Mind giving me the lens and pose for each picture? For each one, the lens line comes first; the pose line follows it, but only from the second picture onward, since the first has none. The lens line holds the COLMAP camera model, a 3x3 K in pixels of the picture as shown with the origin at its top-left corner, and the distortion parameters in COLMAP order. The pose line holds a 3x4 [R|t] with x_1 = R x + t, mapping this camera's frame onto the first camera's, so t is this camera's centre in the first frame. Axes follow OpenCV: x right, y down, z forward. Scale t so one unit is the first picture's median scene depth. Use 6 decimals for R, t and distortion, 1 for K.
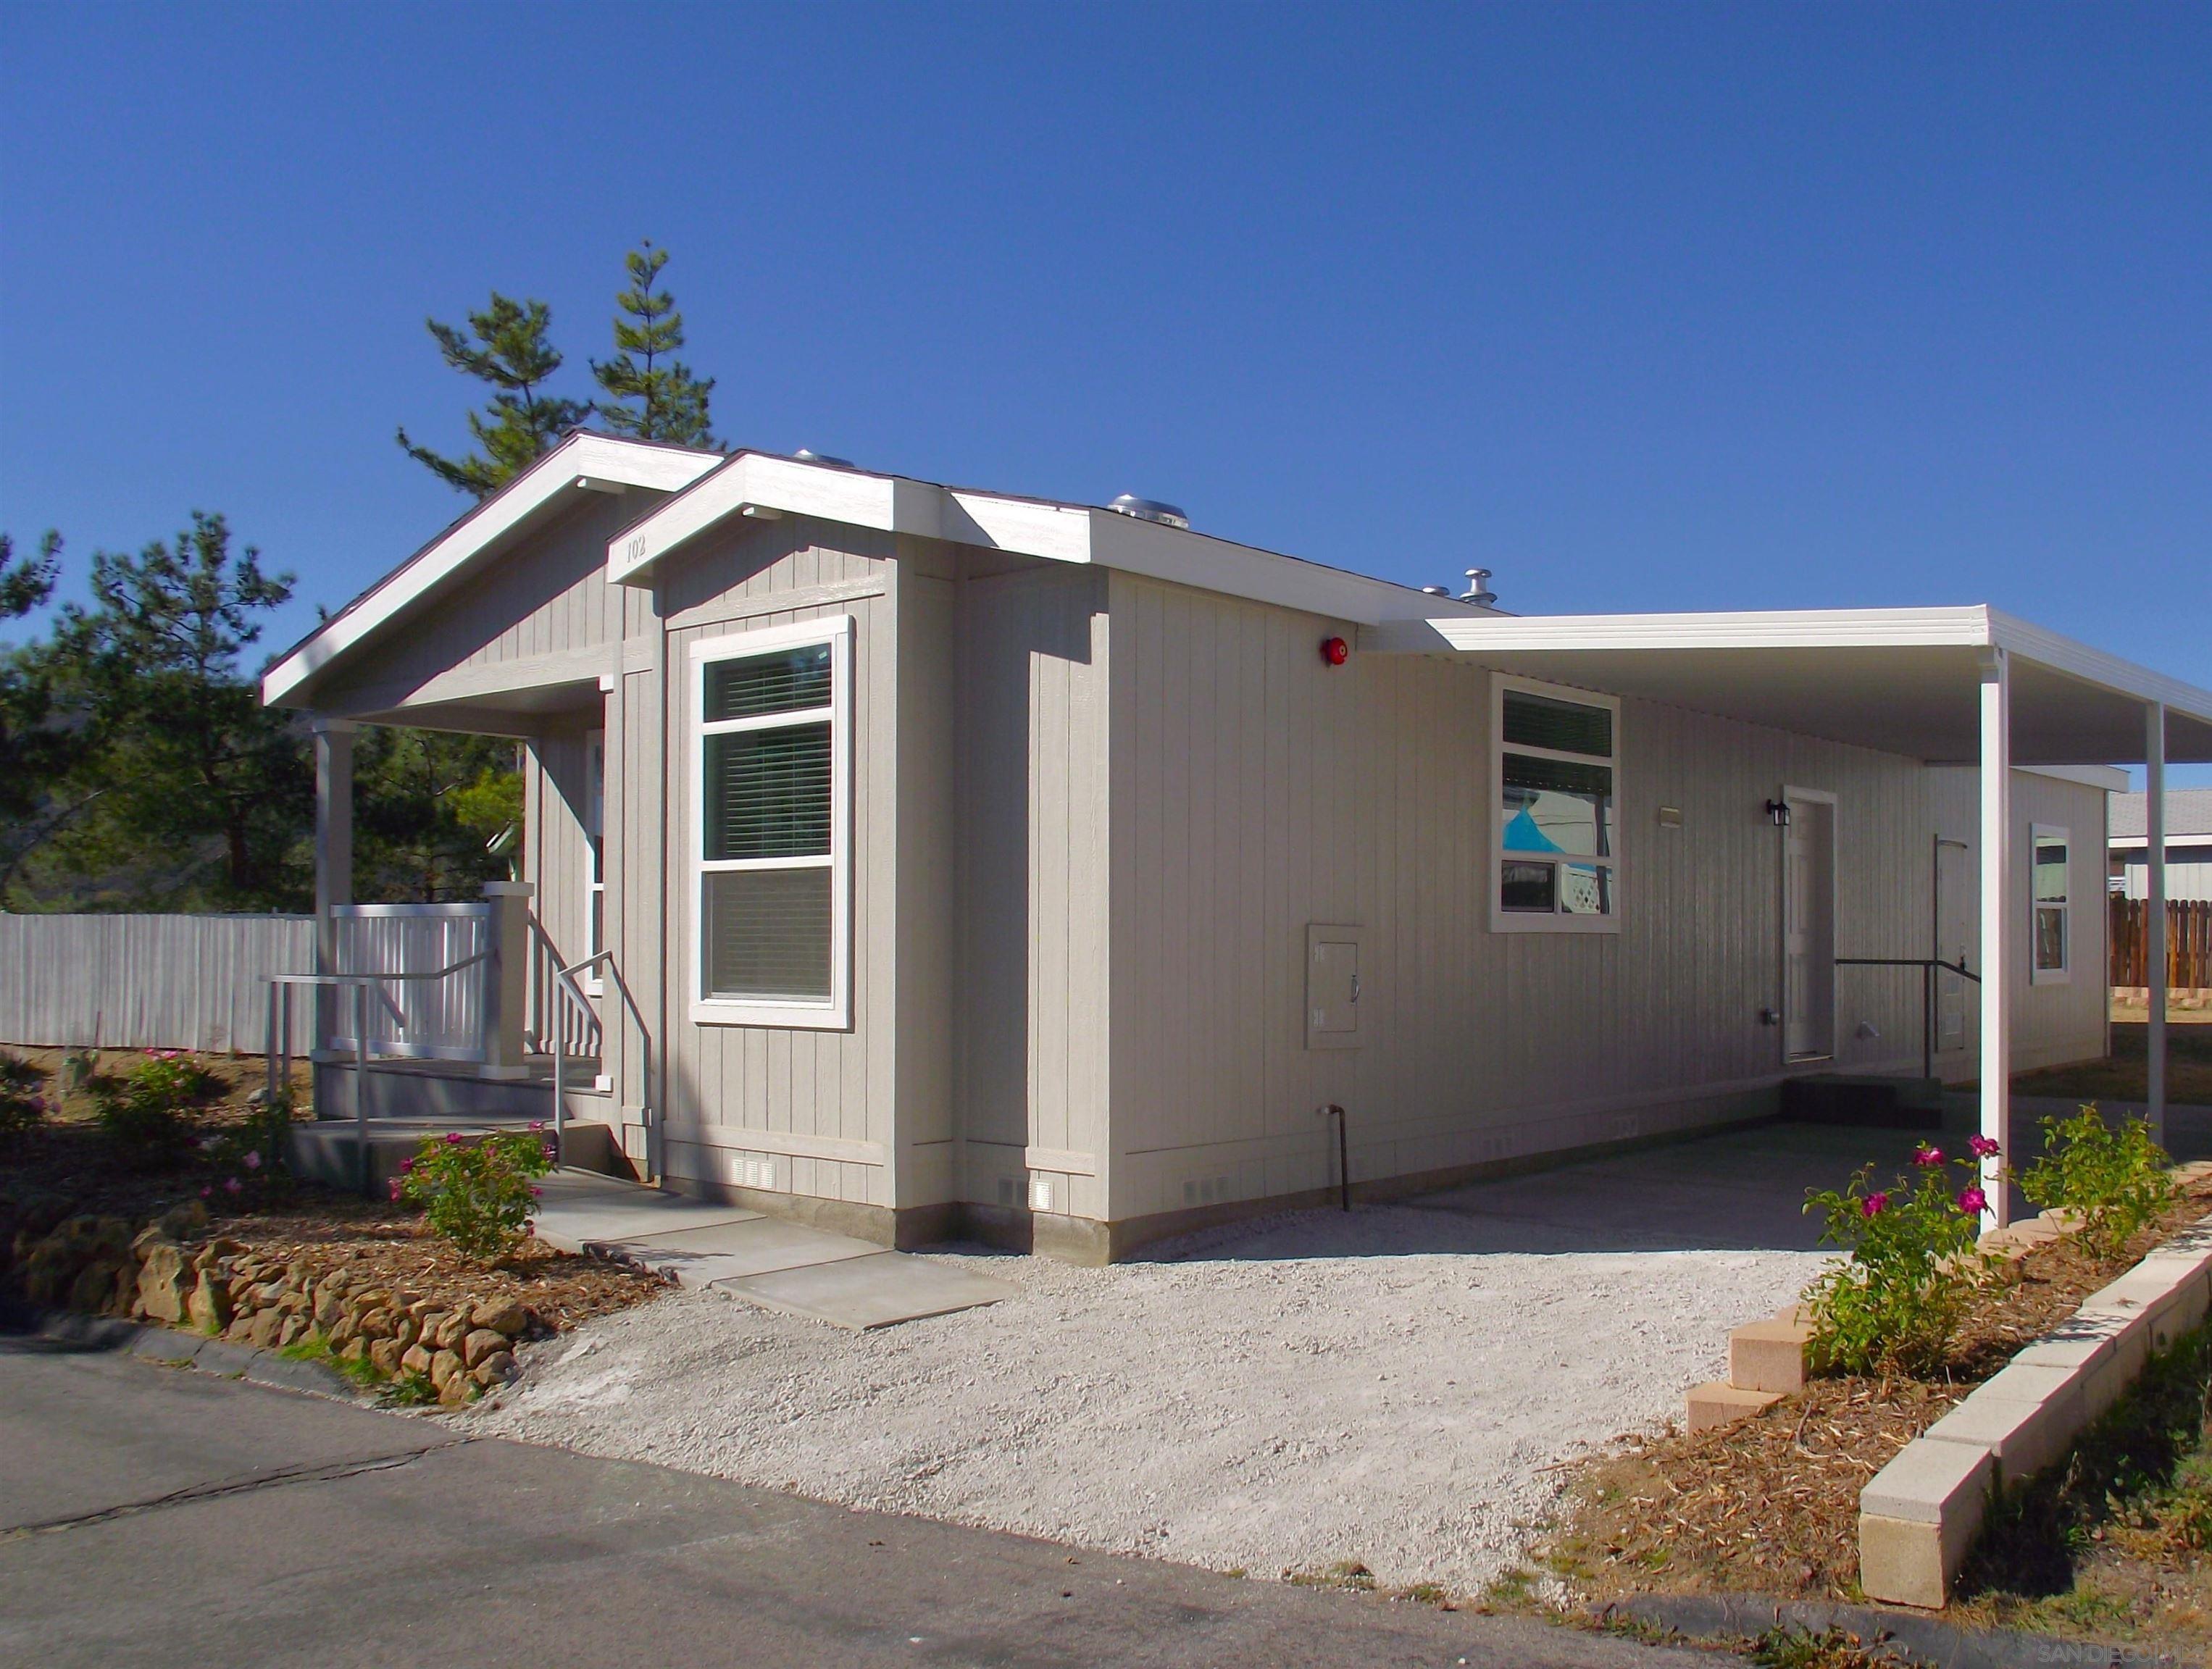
lens RADIAL K [[1946.9, 0, 1265.2], [0, 1946.9, 893.9], [0, 0, 1]] dist [-0.020097, -0.011884]
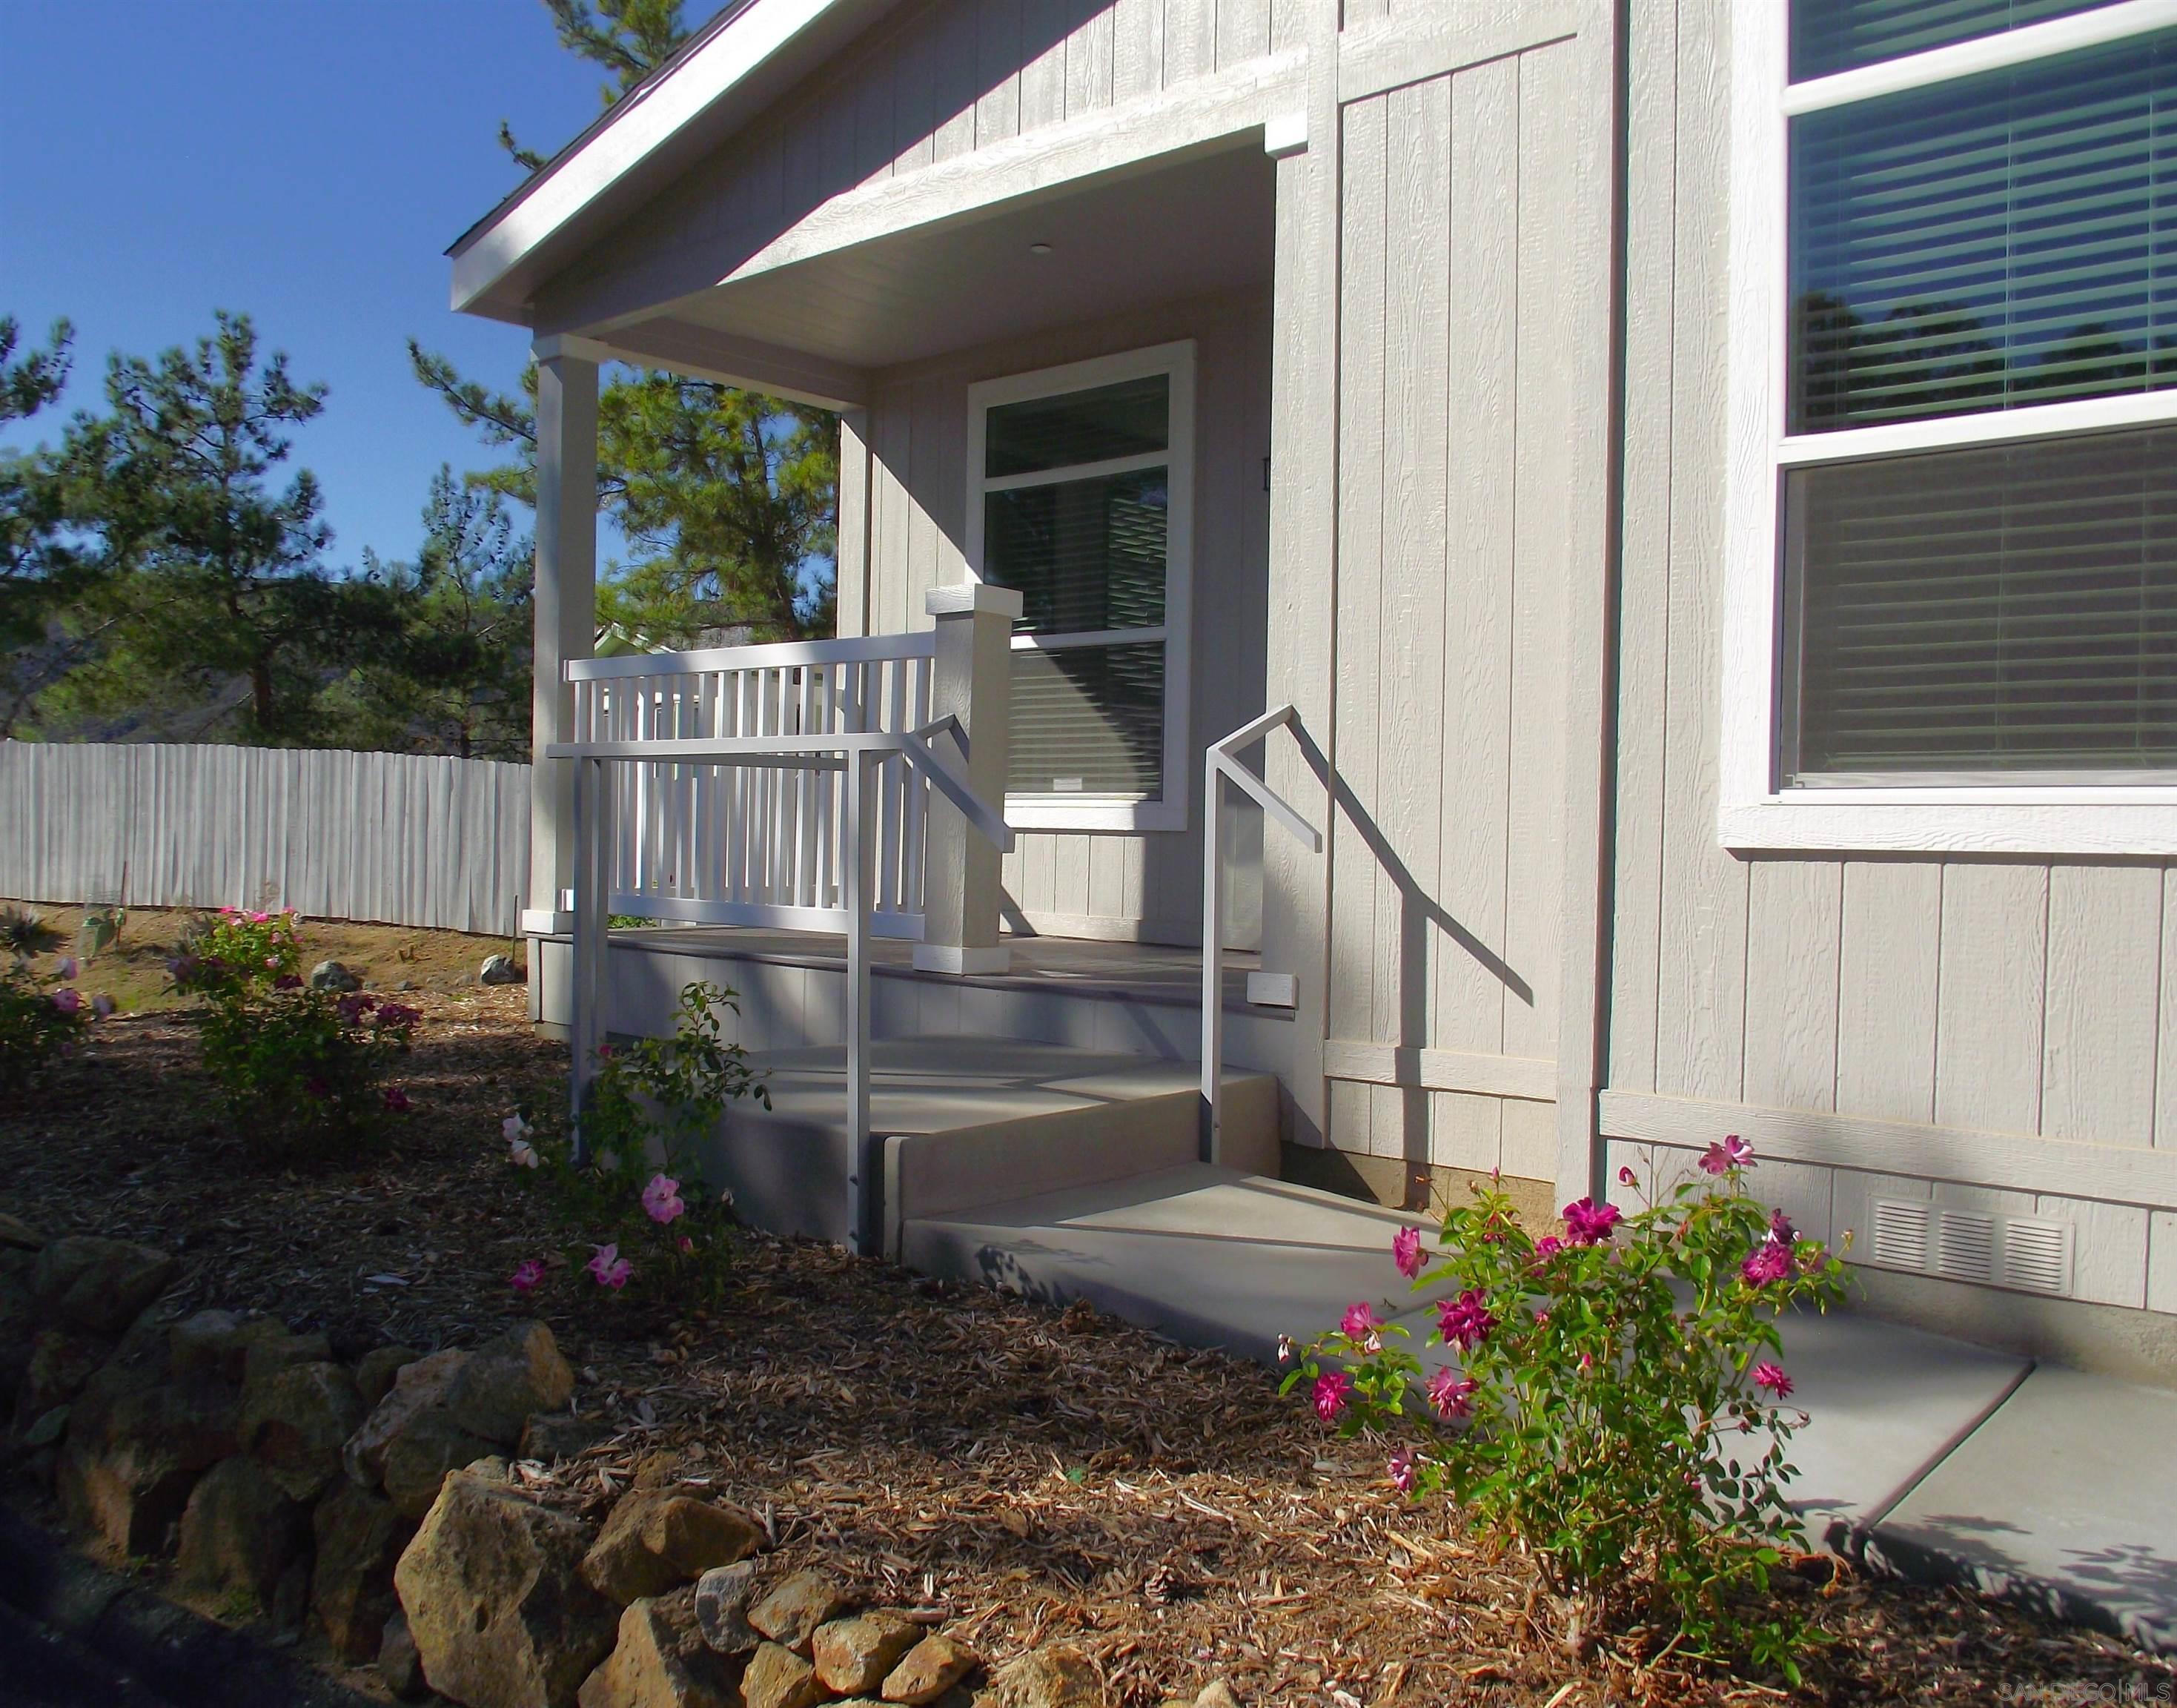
lens RADIAL K [[1776.8, 0, 1088.5], [0, 1776.8, 854.0], [0, 0, 1]] dist [-0.043790, 0.008984]
pose [[0.999472, 0.016116, -0.028228, -0.133713], [-0.015036, 0.999162, 0.038069, 0.017675], [0.028818, -0.037624, 0.998876, 0.205405]]
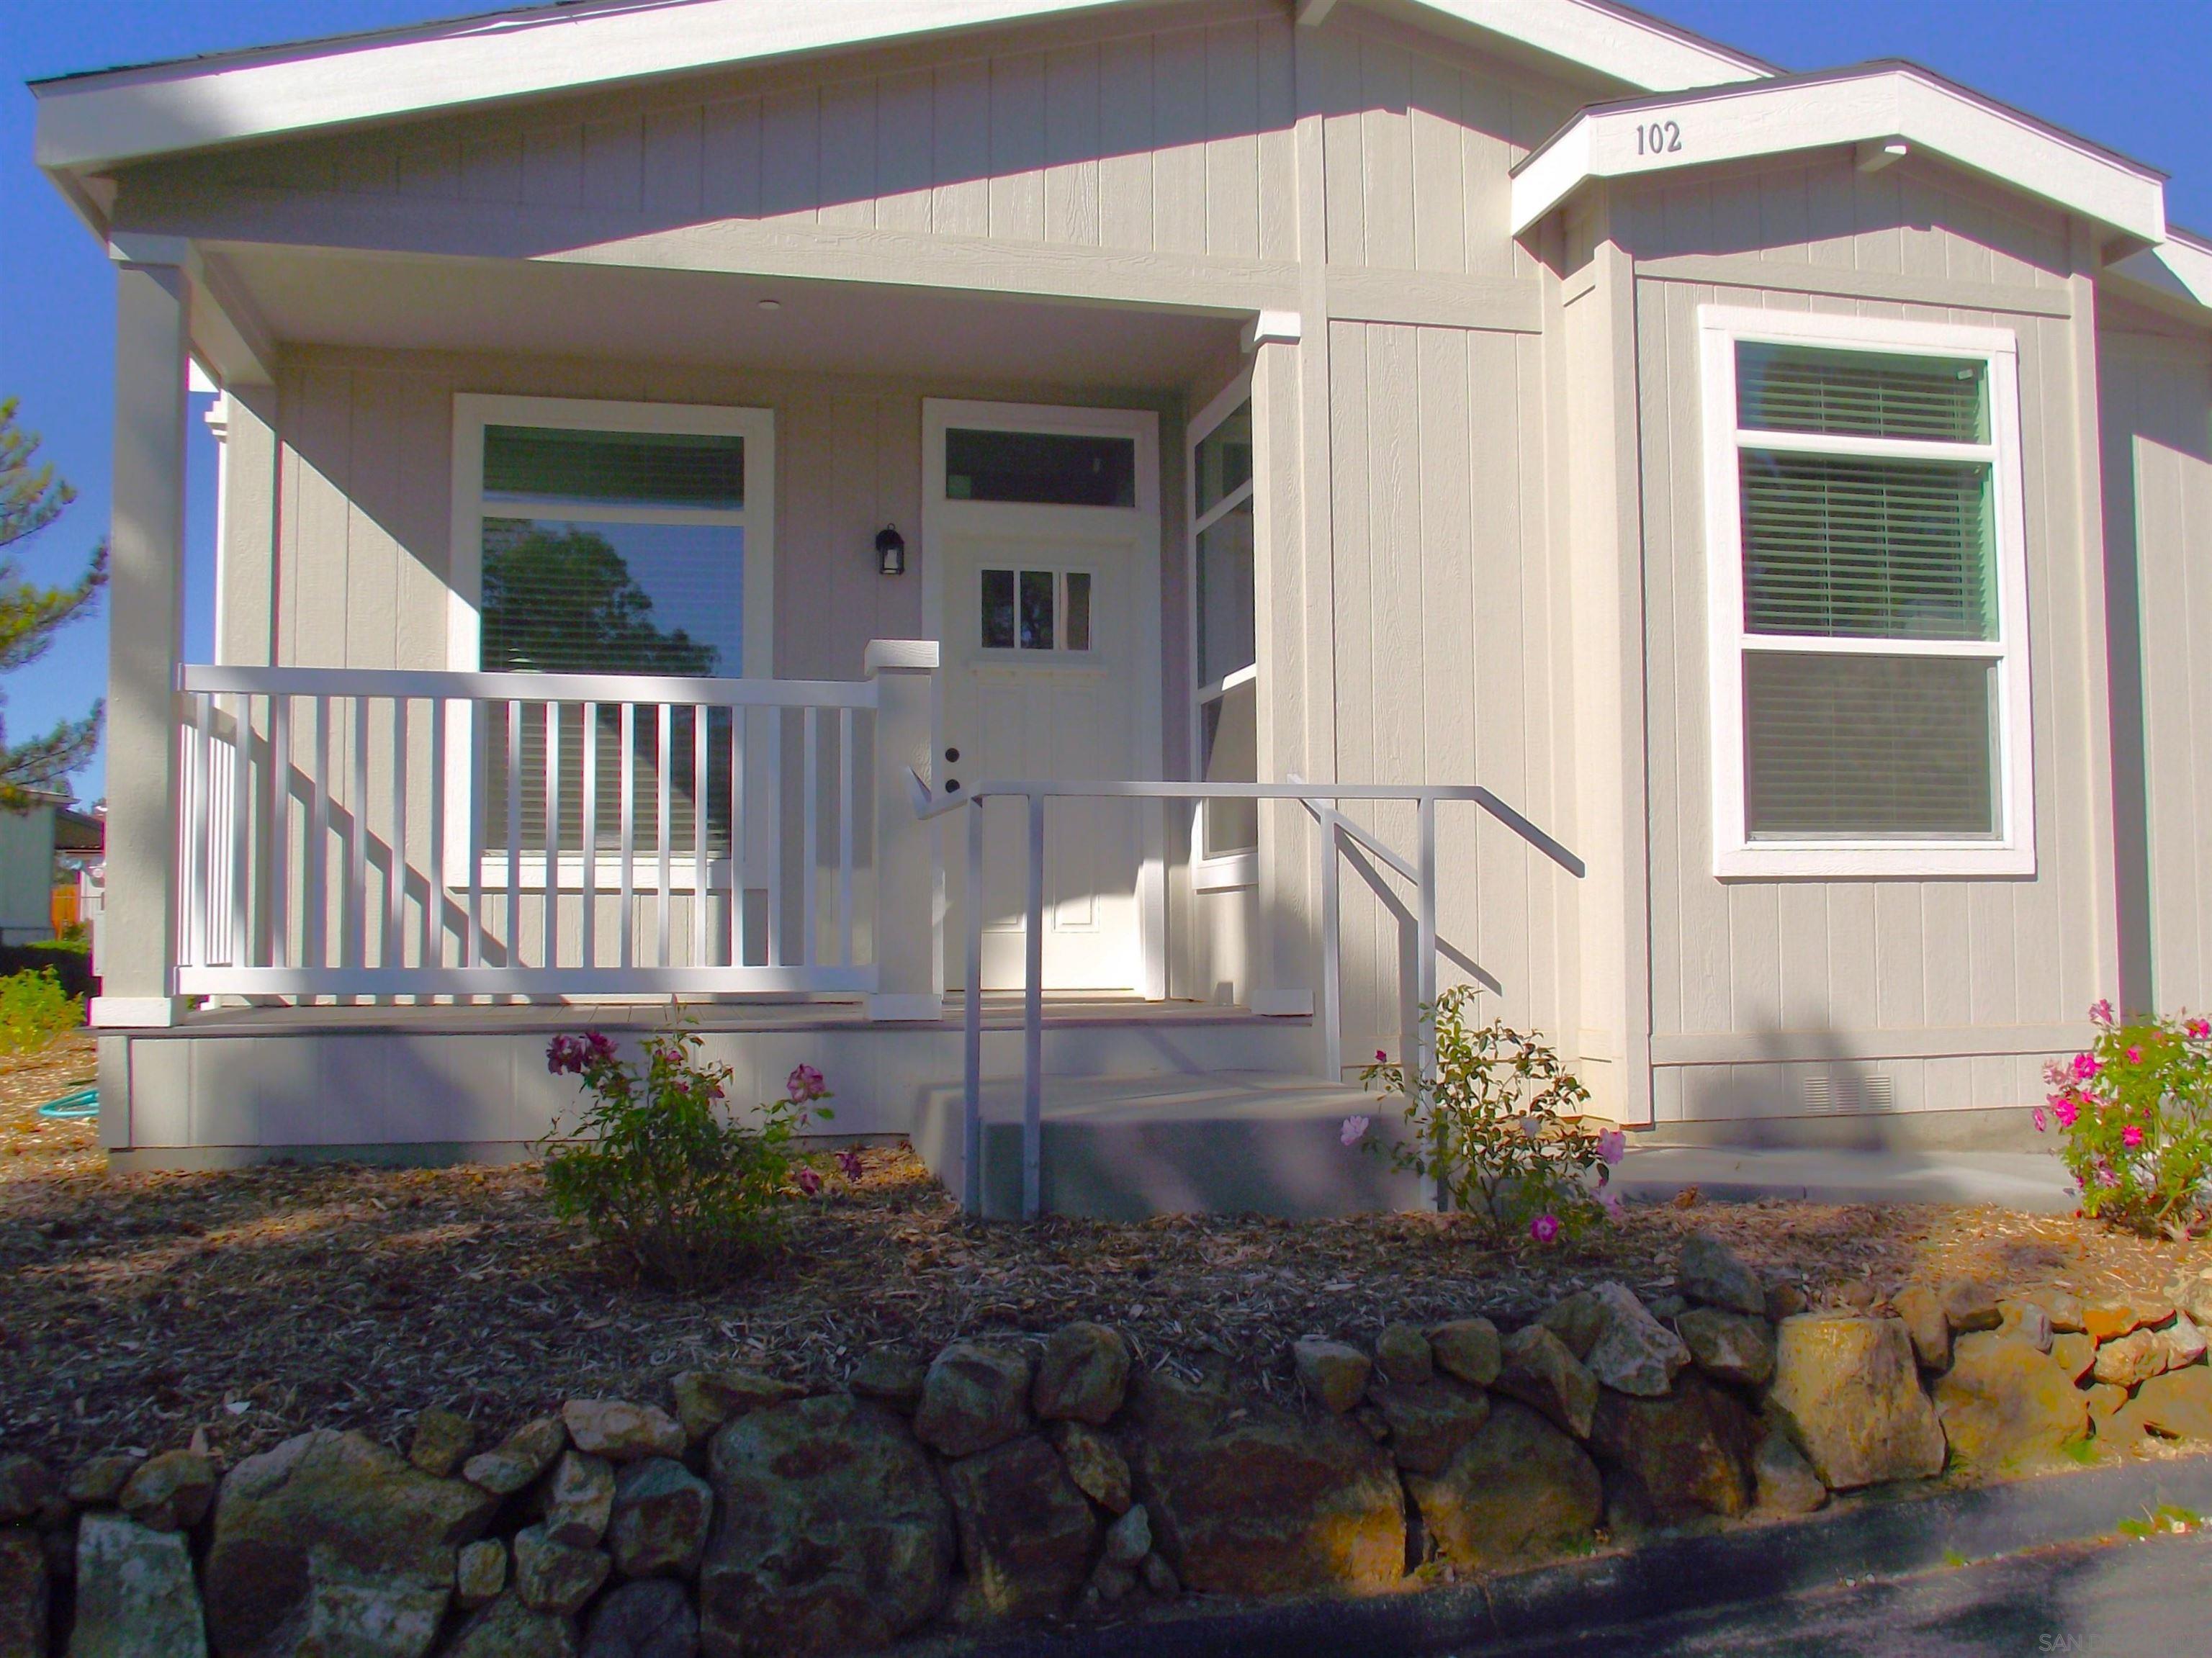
lens RADIAL K [[1822.1, 0, 1106.0], [0, 1822.1, 829.0], [0, 0, 1]] dist [-0.056222, 0.005408]
pose [[0.604691, 0.039780, 0.795466, -0.291477], [-0.010244, 0.999058, -0.042174, 0.024977], [-0.796394, 0.017354, 0.604529, 0.256854]]
